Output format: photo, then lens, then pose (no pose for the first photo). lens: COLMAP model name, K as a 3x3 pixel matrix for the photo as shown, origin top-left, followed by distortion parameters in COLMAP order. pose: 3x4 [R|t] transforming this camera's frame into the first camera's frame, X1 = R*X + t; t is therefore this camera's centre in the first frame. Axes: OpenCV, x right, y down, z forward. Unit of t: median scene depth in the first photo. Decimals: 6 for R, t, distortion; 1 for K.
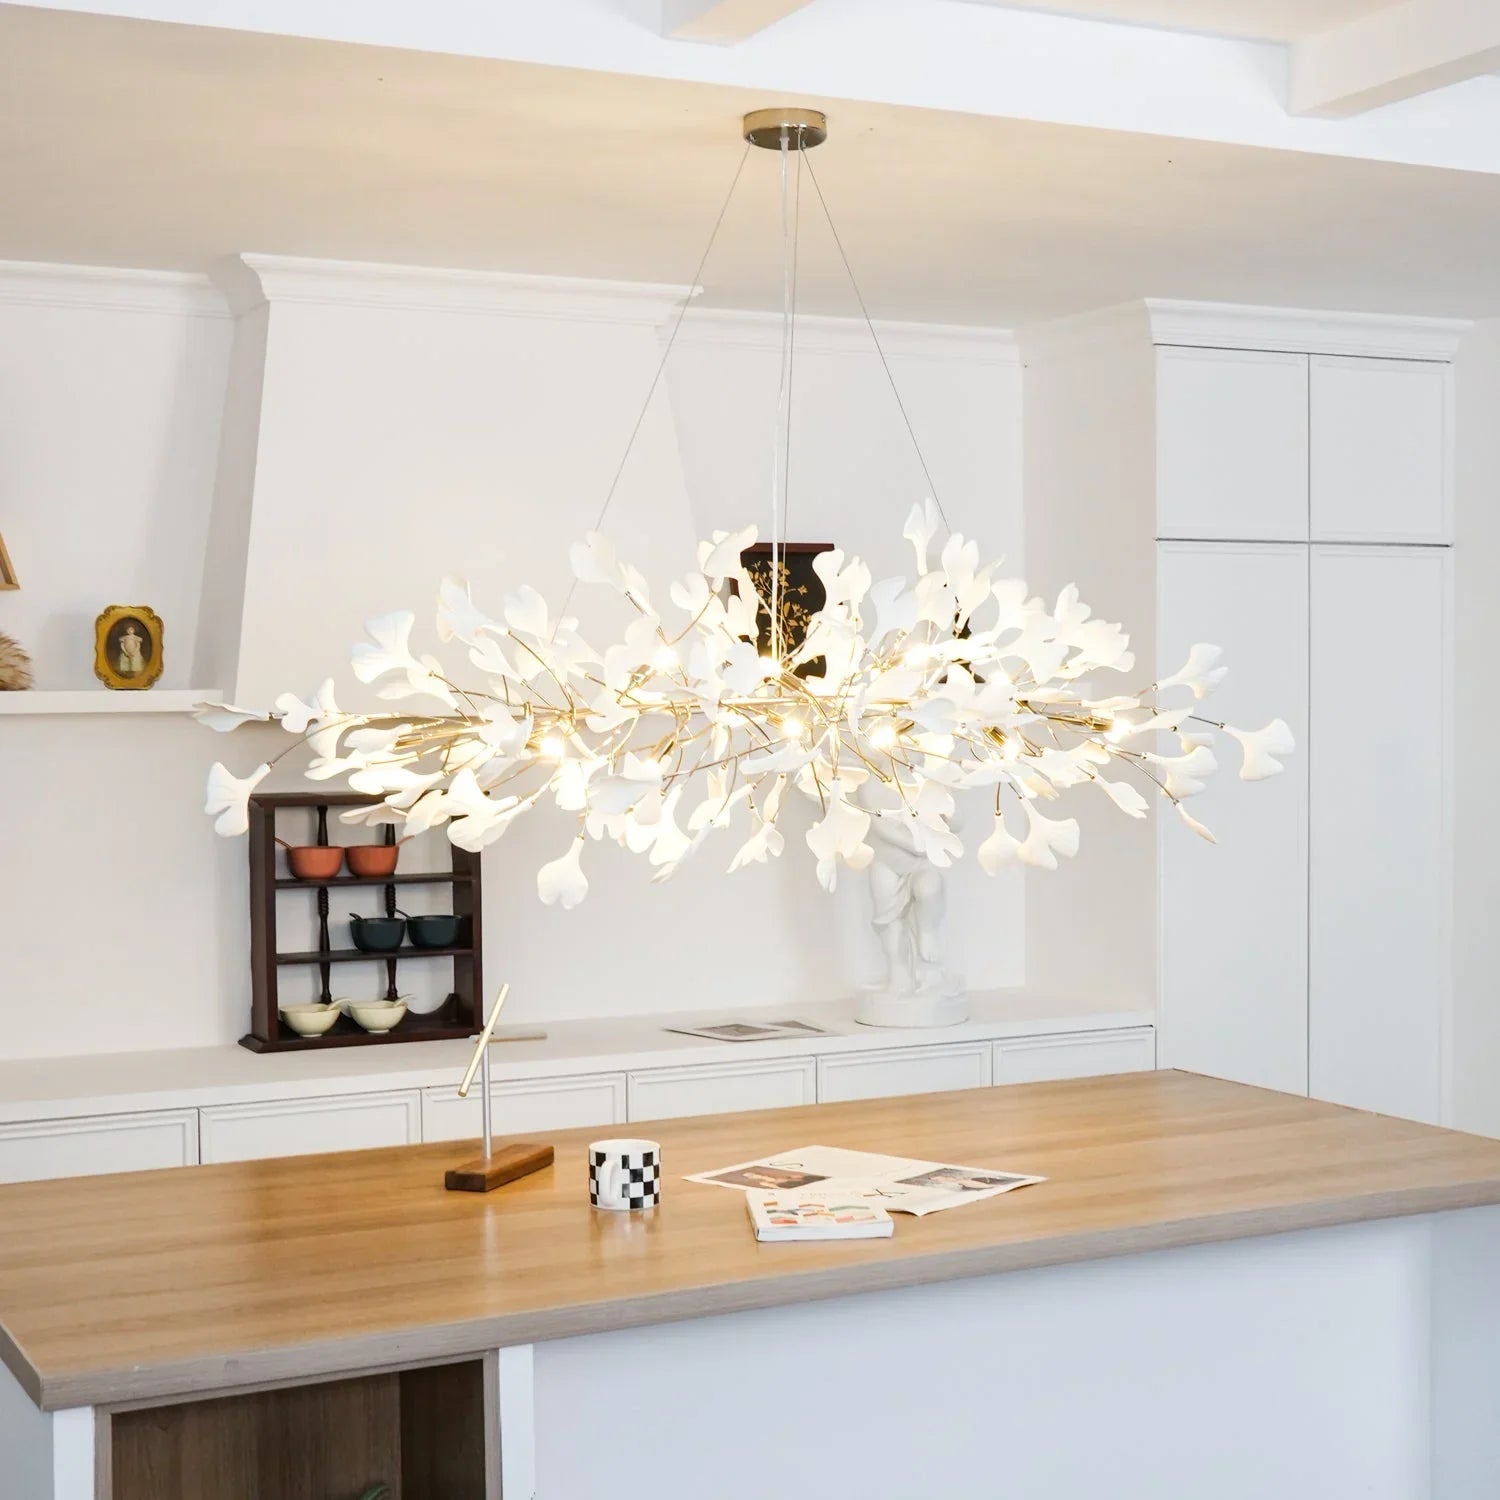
lens RADIAL K [[2395.6, 0, 750.0], [0, 2395.6, 750.0], [0, 0, 1]] dist [-0.004630, 0.067059]
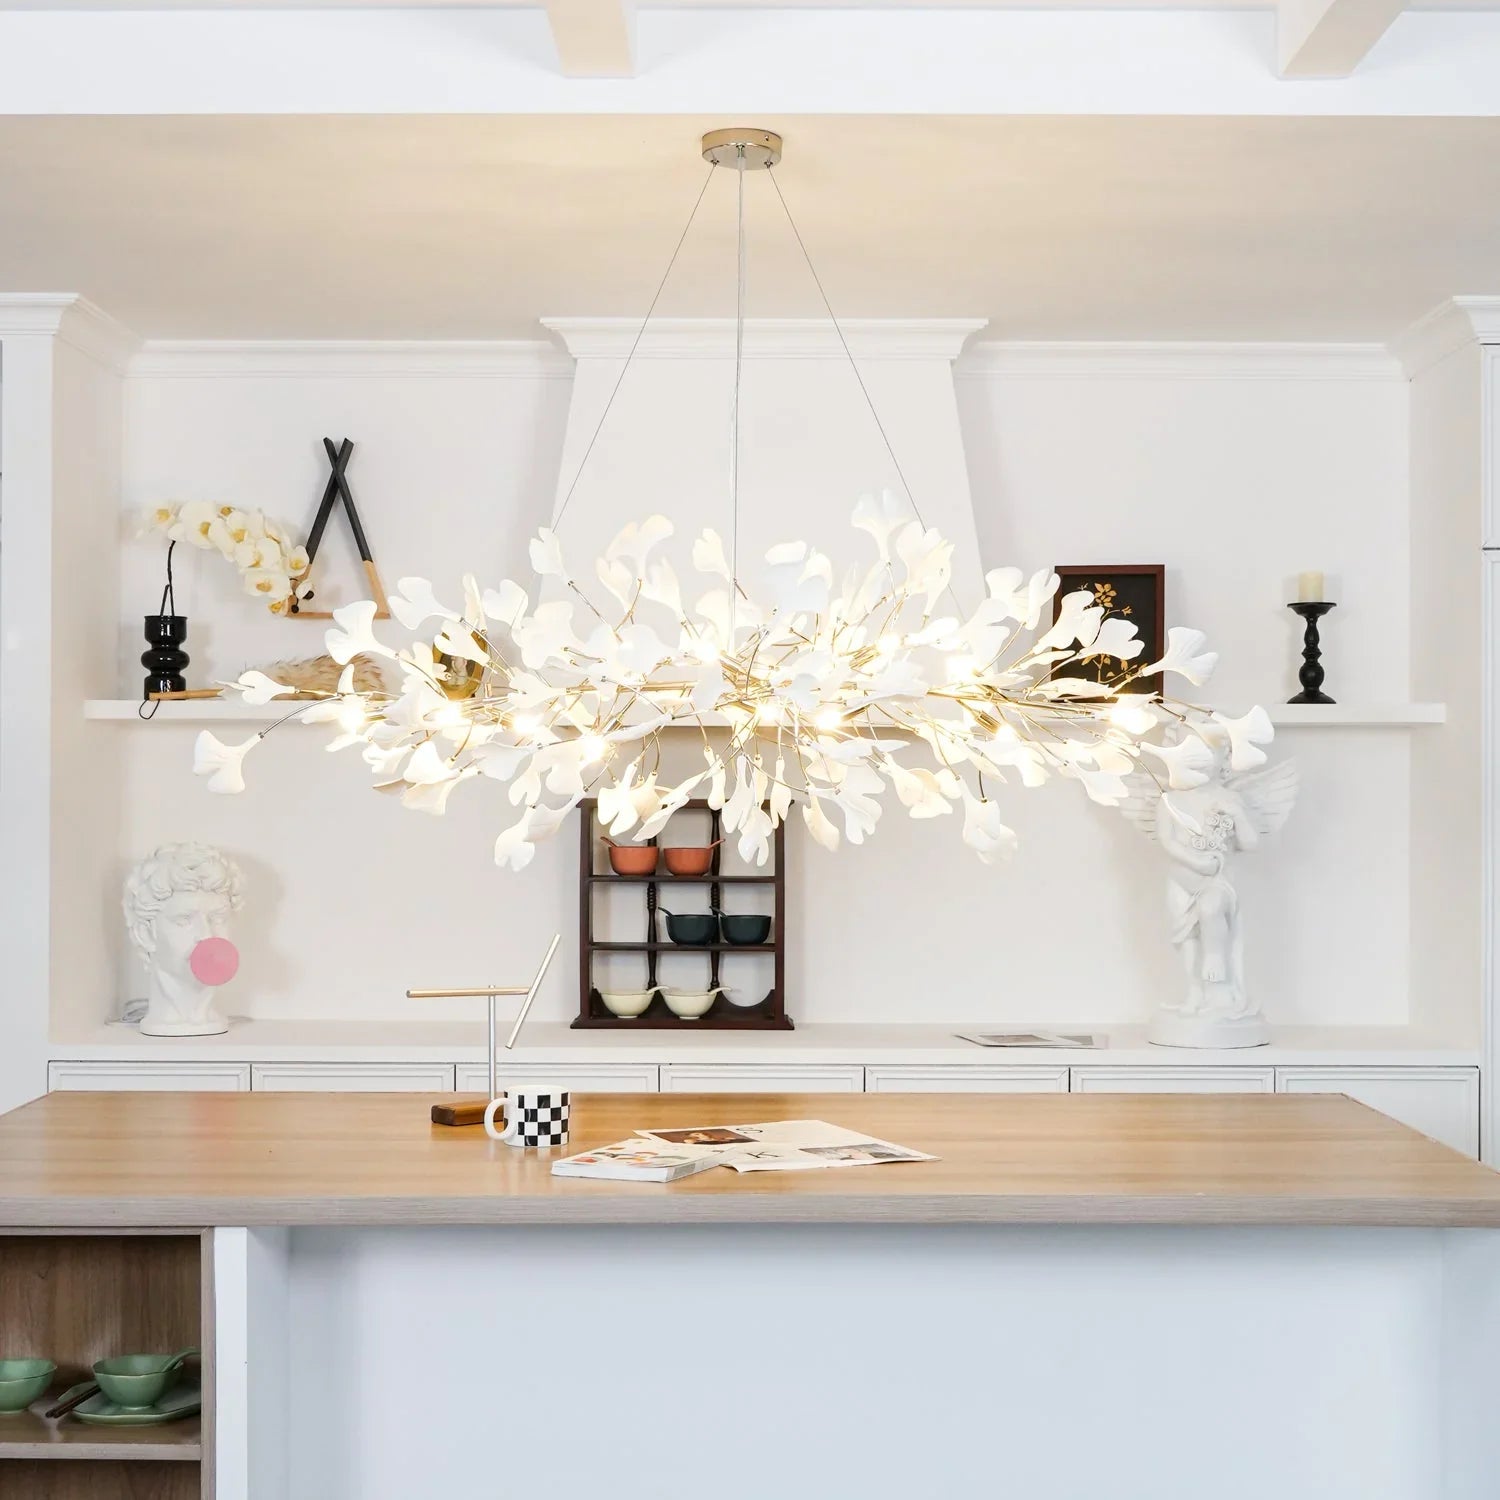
lens RADIAL K [[2292.9, 0, 755.4], [0, 2292.9, 727.7], [0, 0, 1]] dist [-0.031046, 0.070555]
pose [[0.893959, 0.000551, -0.448148, 0.364524], [-0.022415, 0.998803, -0.043485, 0.032453], [0.447587, 0.048919, 0.892901, 0.079752]]
